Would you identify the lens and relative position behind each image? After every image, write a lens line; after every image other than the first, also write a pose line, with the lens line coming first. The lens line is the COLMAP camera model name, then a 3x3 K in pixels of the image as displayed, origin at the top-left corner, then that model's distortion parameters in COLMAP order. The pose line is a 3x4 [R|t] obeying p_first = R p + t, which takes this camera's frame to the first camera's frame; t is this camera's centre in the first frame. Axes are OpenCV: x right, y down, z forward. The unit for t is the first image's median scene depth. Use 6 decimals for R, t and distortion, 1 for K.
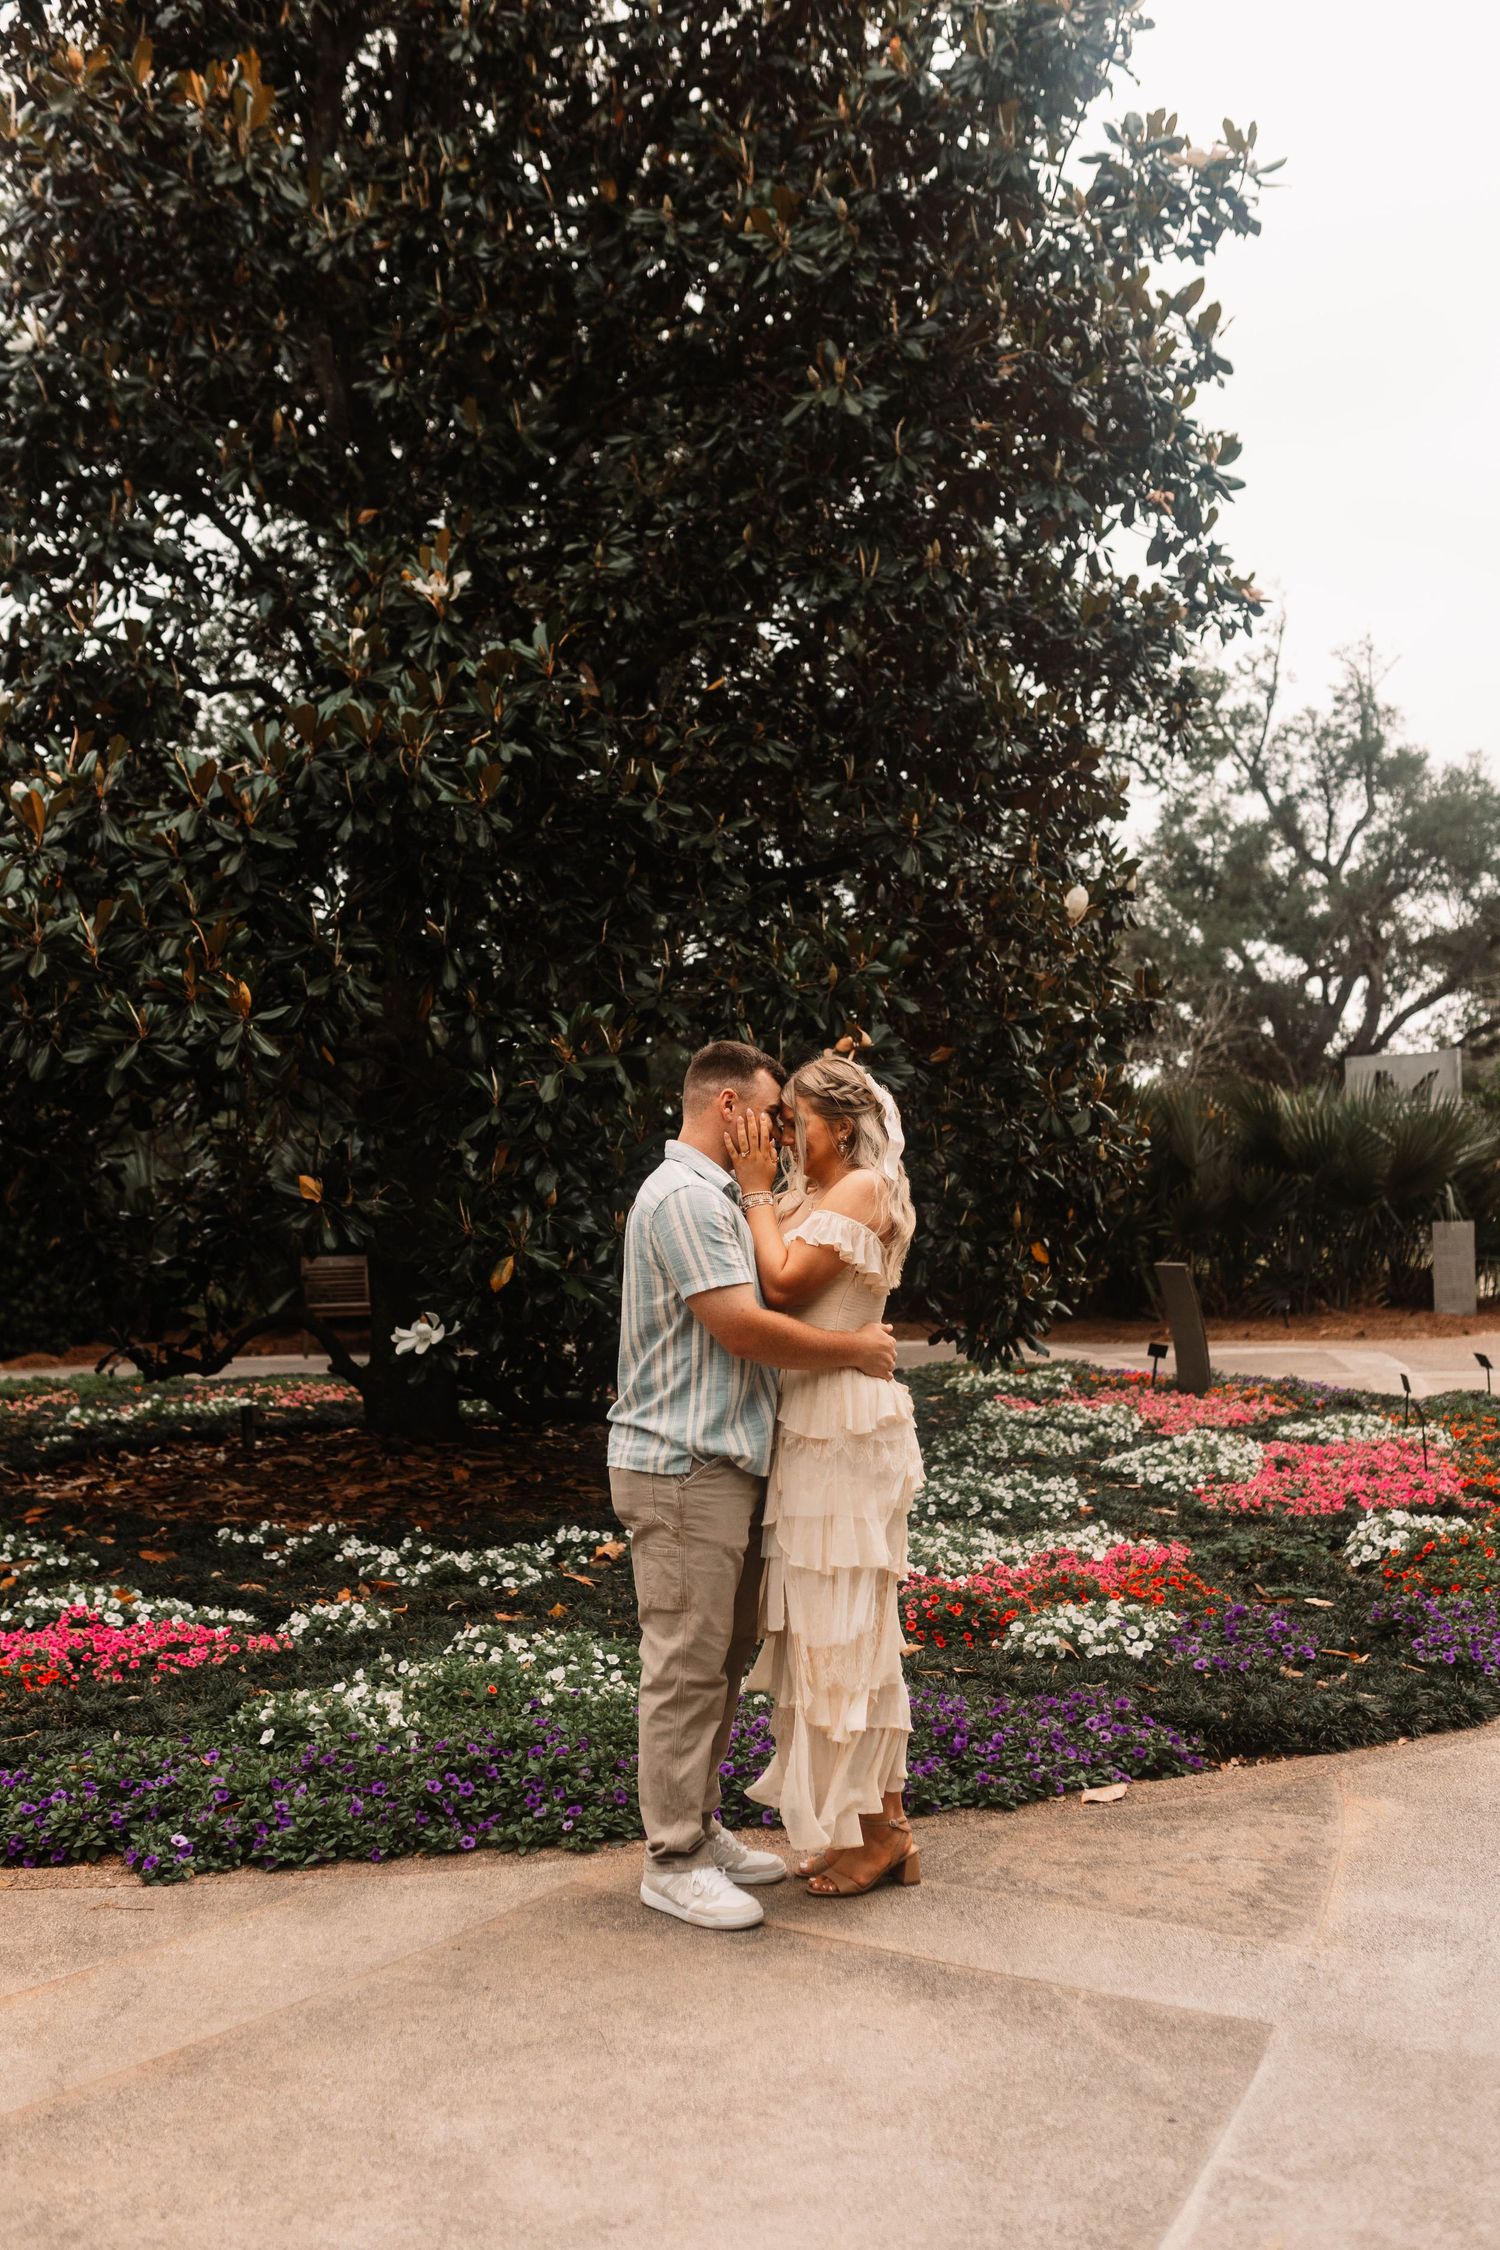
lens RADIAL K [[2191.4, 0, 660.4], [0, 2191.4, 1185.8], [0, 0, 1]] dist [0.001837, -0.006057]
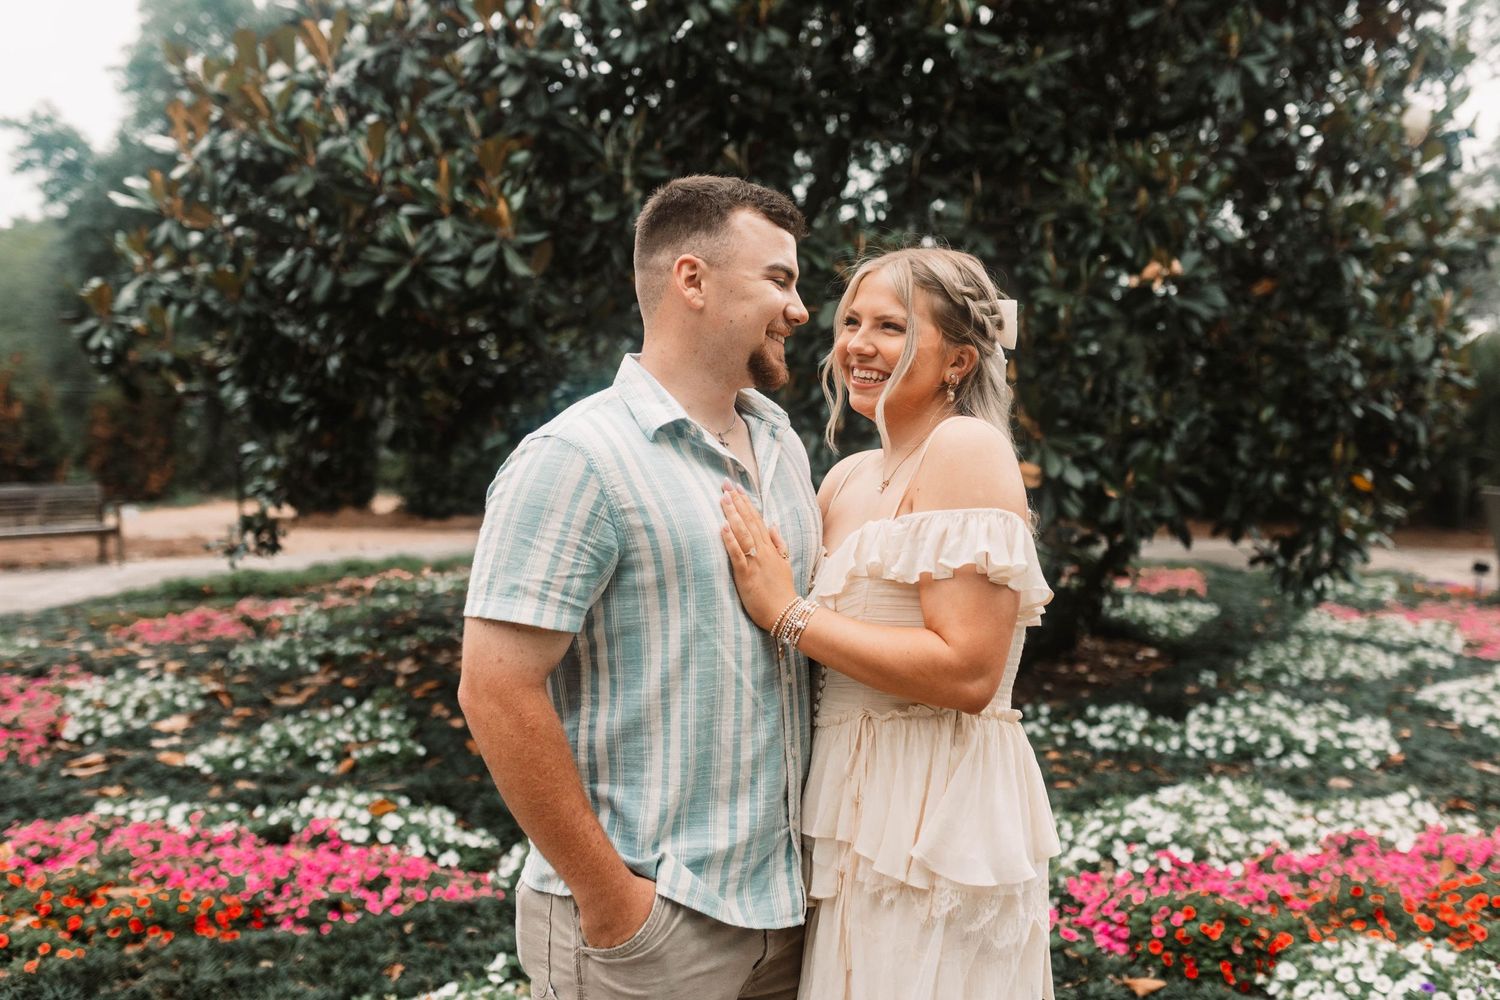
lens RADIAL K [[1471.3, 0, 750.0], [0, 1471.3, 500.0], [0, 0, 1]] dist [-0.007628, 0.020931]
pose [[0.971894, 0.028321, -0.233709, 0.068068], [-0.013642, 0.997845, 0.064187, -0.002620], [0.235023, -0.059194, 0.970186, 0.323863]]
